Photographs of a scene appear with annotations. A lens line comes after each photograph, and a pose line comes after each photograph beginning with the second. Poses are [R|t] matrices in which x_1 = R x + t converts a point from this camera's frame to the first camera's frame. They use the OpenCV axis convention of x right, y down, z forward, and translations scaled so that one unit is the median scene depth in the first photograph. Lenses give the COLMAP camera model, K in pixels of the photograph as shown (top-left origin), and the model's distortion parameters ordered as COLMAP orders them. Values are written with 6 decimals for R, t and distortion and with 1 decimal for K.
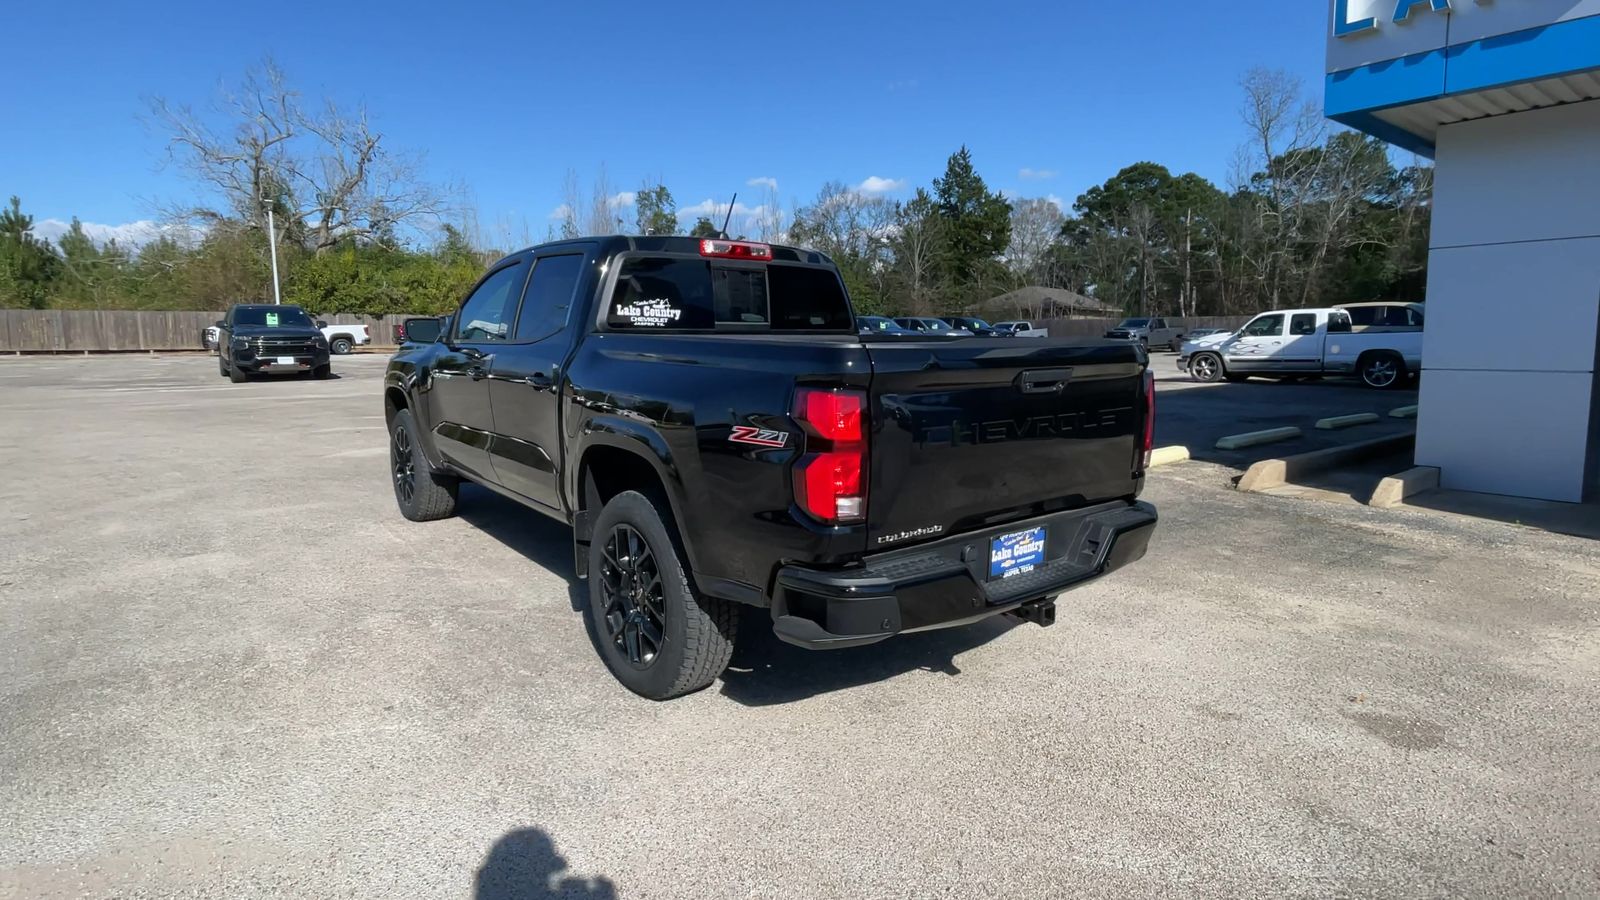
lens RADIAL K [[817.1, 0, 800.7], [0, 817.1, 443.6], [0, 0, 1]] dist [0.049443, -0.045469]
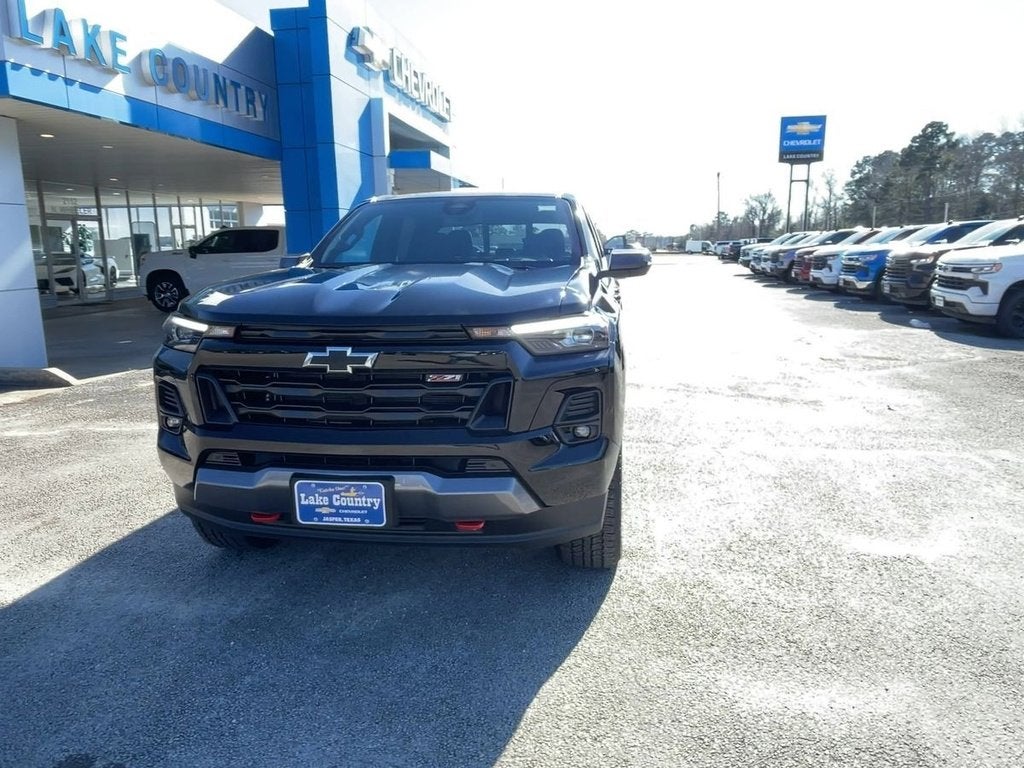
lens RADIAL K [[695.0, 0, 517.1], [0, 695.0, 386.3], [0, 0, 1]] dist [0.054378, -0.060337]
pose [[-0.688645, -0.129916, 0.713365, -0.116536], [0.102715, 0.956419, 0.273337, -0.028586], [-0.717786, 0.261506, -0.645289, 0.199349]]
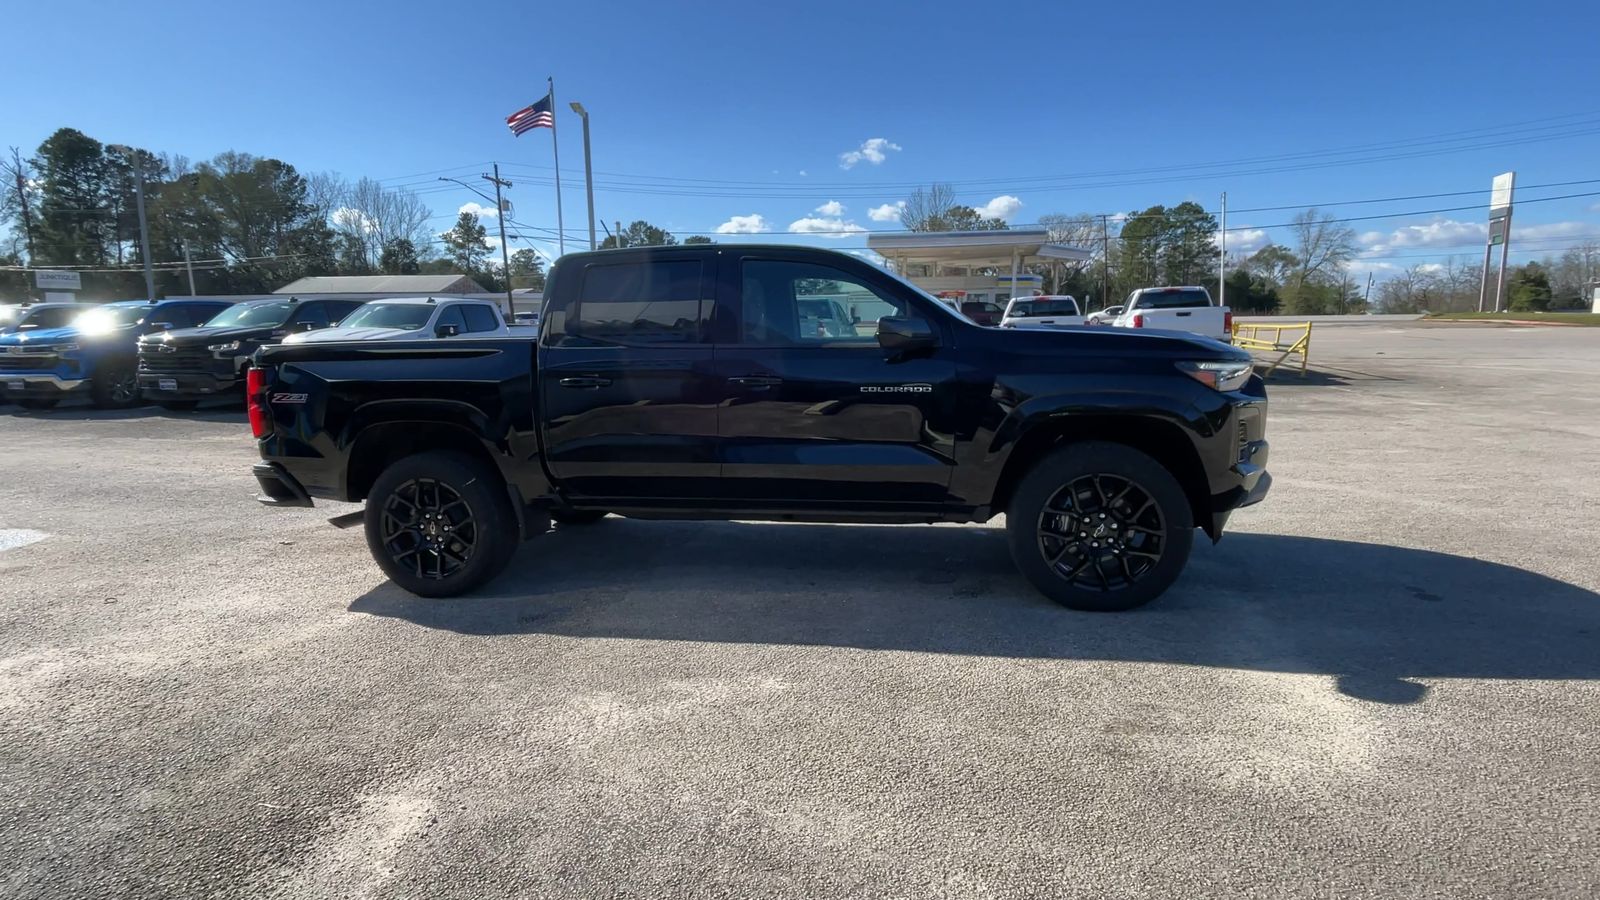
lens RADIAL K [[817.1, 0, 800.7], [0, 817.1, 443.6], [0, 0, 1]] dist [0.049443, -0.045469]
pose [[-0.751023, 0.106689, -0.651599, 0.052955], [-0.070242, 0.968349, 0.239511, -0.029863], [0.656529, 0.225648, -0.719759, 0.214693]]
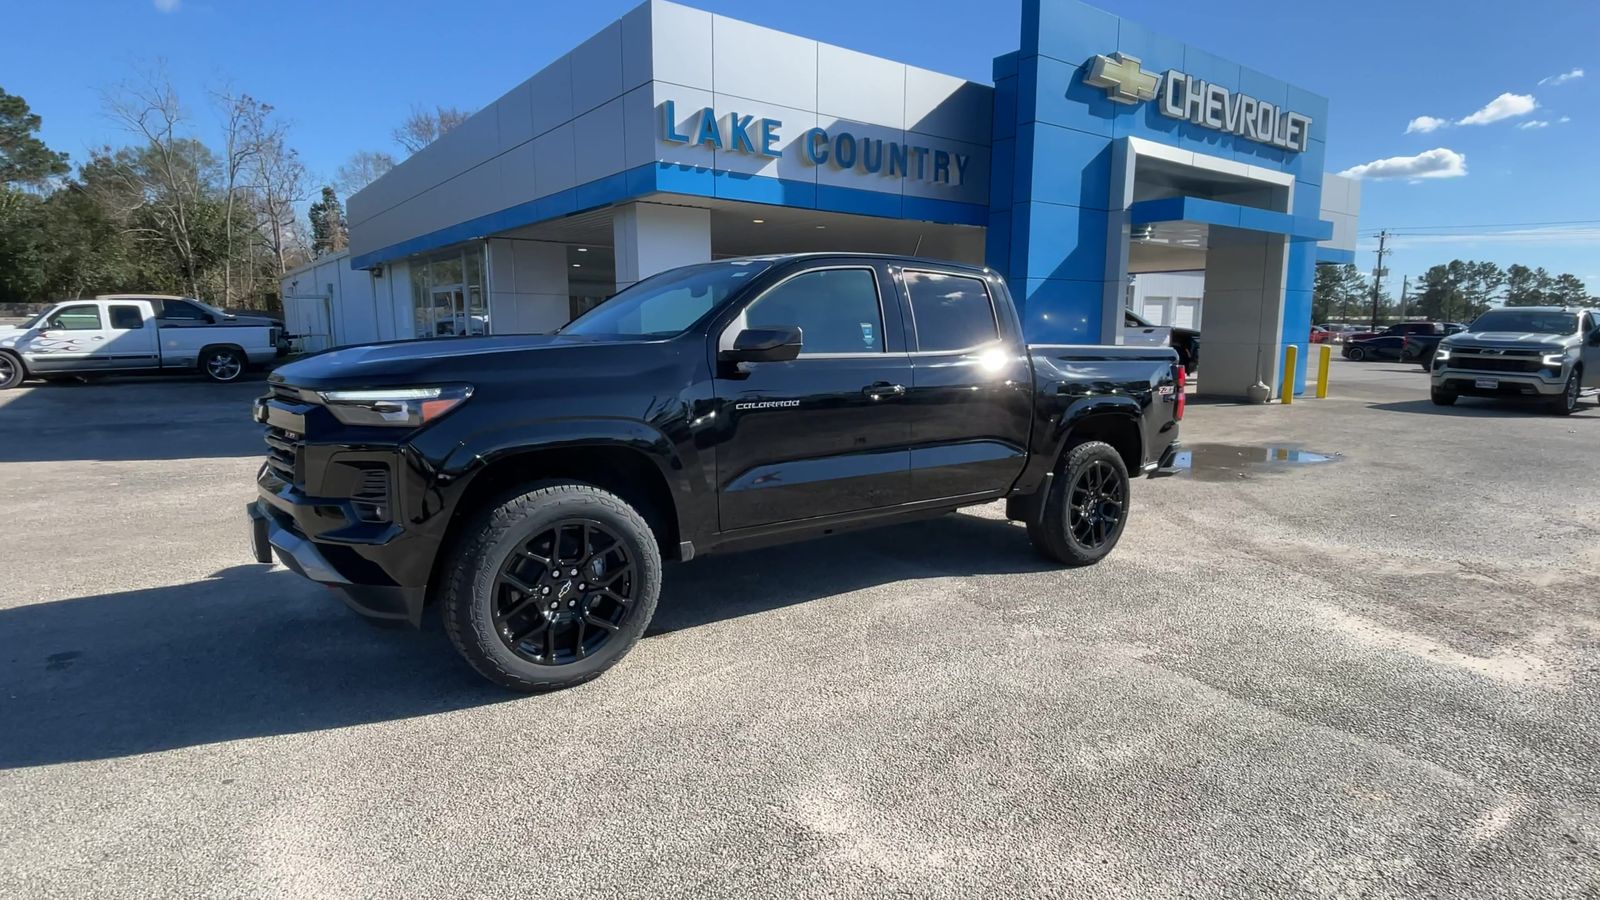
lens RADIAL K [[826.6, 0, 800.0], [0, 826.6, 450.0], [0, 0, 1]] dist [0.037011, -0.041106]
pose [[0.018522, -0.138882, 0.990136, -0.143154], [0.119452, 0.983520, 0.135720, -0.017170], [-0.992667, 0.115760, 0.034807, 0.118862]]
